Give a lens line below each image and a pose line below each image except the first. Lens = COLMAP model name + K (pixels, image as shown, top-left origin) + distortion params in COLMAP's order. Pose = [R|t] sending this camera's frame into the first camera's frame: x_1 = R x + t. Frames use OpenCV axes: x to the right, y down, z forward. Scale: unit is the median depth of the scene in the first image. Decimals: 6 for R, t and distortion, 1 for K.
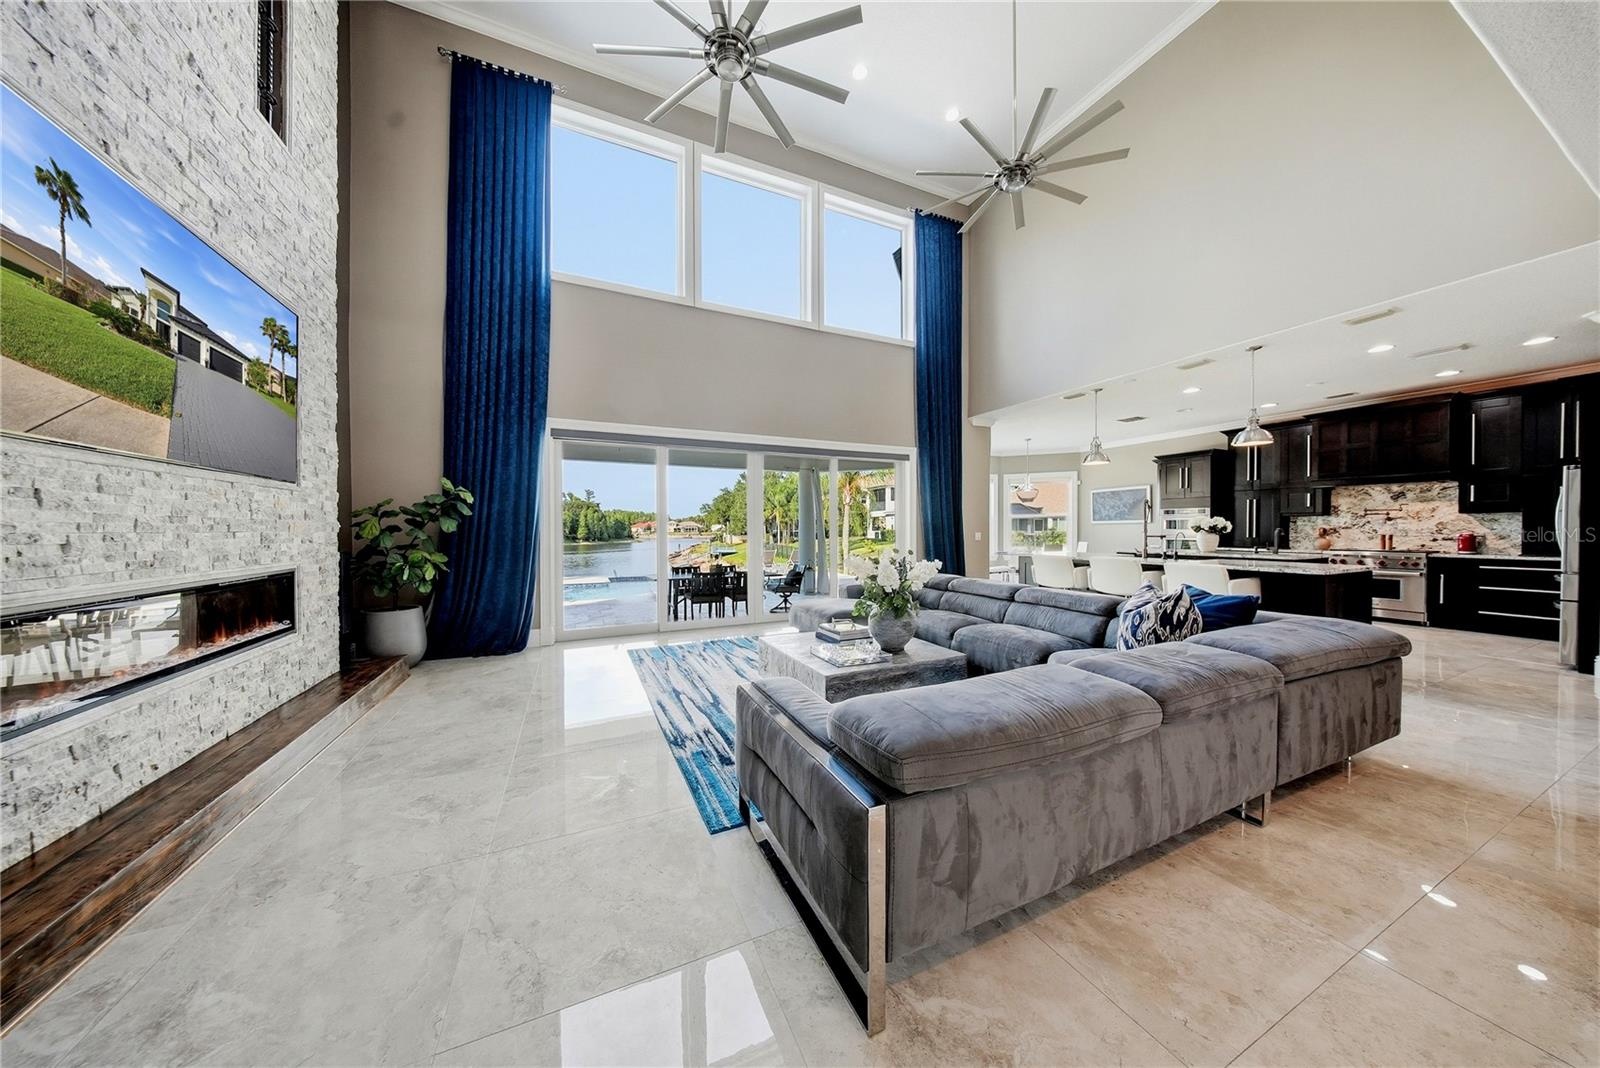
lens RADIAL K [[480.6, 0, 800.0], [0, 480.6, 534.0], [0, 0, 1]] dist [0.000333, 0.000015]
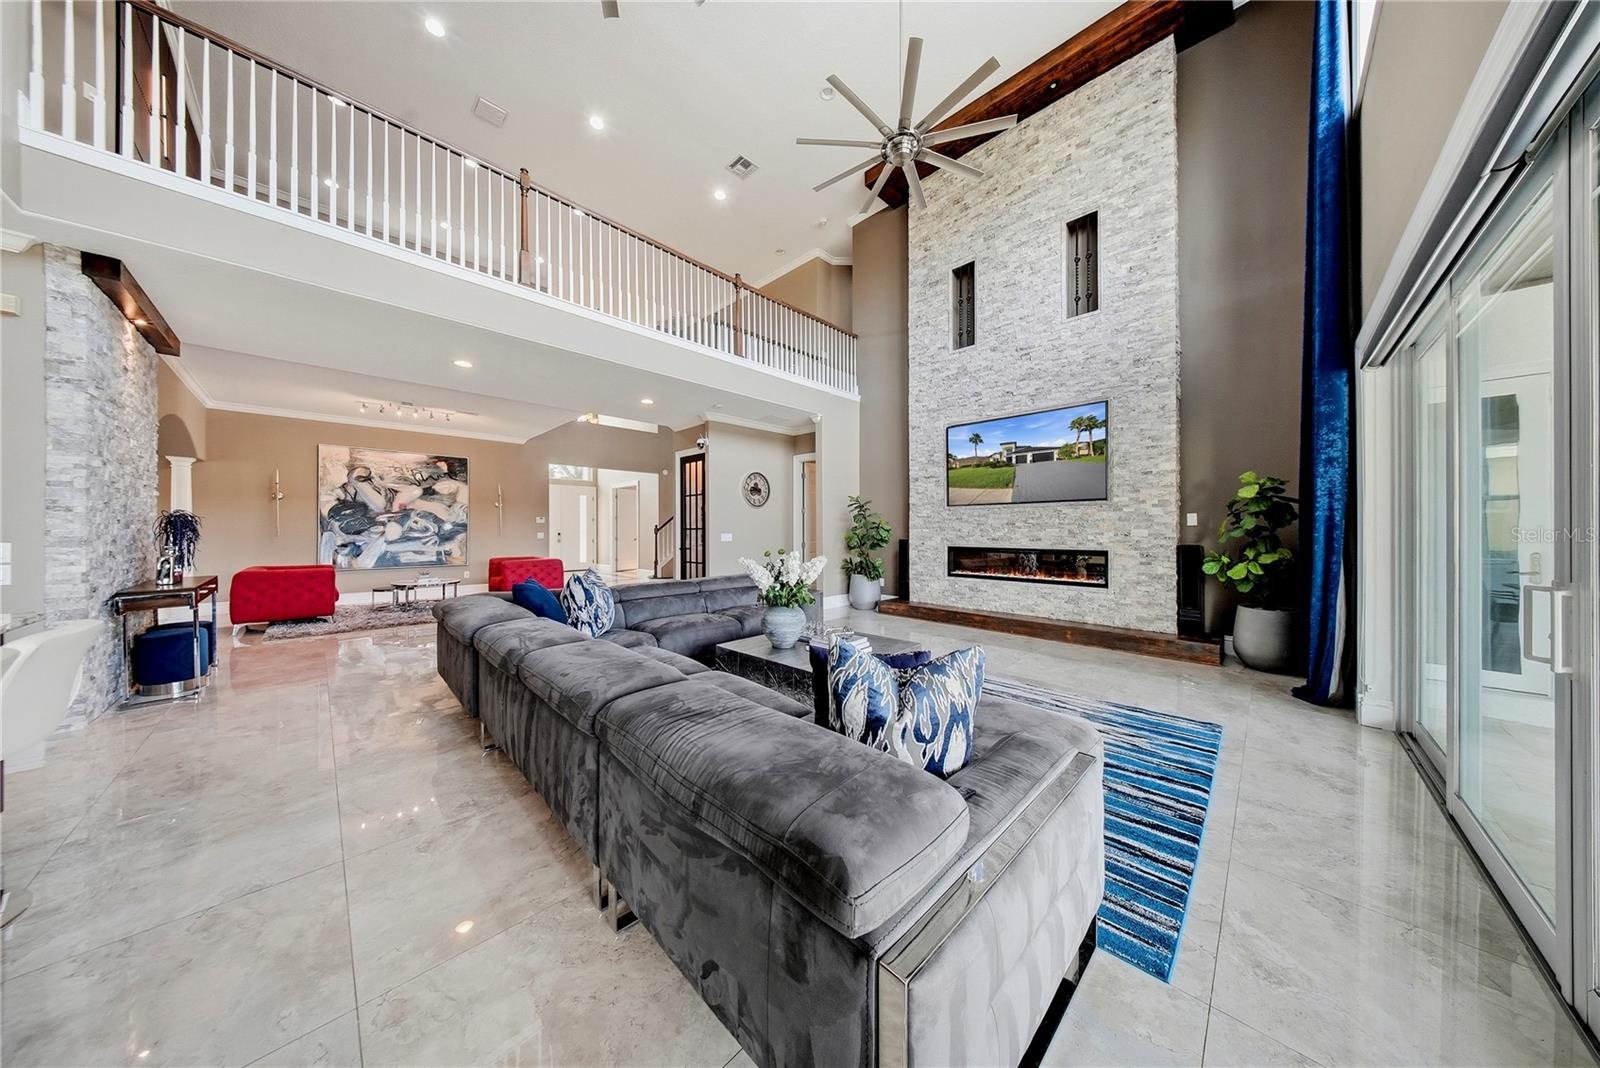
lens RADIAL K [[480.6, 0, 800.0], [0, 480.6, 534.0], [0, 0, 1]] dist [0.000333, 0.000015]
pose [[-0.941224, 0.001742, -0.337780, 0.669108], [-0.005037, 0.999803, 0.019192, -0.019459], [0.337747, 0.019765, -0.941029, 2.664608]]
